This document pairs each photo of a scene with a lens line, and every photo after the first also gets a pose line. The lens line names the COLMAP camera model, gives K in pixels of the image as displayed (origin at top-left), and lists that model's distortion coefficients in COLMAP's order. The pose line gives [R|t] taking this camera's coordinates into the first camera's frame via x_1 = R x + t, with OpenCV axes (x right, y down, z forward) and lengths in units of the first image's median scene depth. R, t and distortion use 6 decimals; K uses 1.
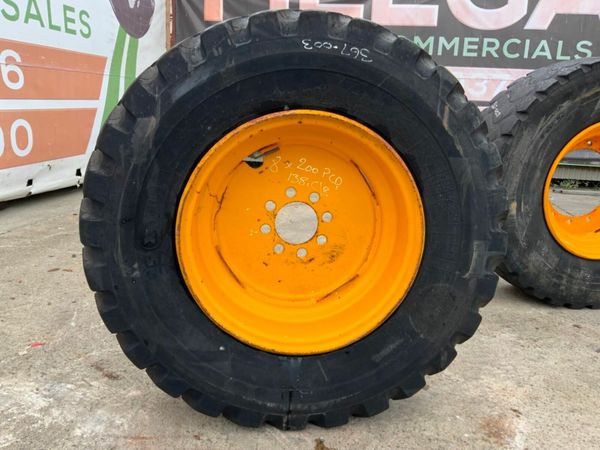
lens RADIAL K [[501.3, 0, 301.5], [0, 501.3, 229.1], [0, 0, 1]] dist [0.083619, -0.151150]
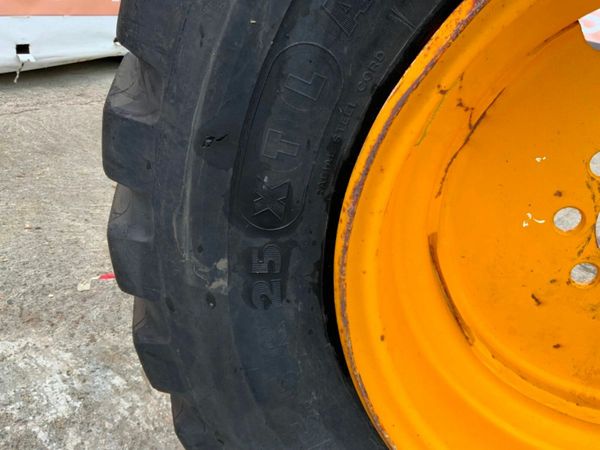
lens RADIAL K [[501.3, 0, 301.5], [0, 501.3, 229.1], [0, 0, 1]] dist [0.083619, -0.151150]
pose [[0.928942, 0.257970, -0.265553, -0.183084], [-0.201763, 0.954150, 0.221109, -0.043891], [0.310417, -0.151818, 0.938399, 0.674786]]
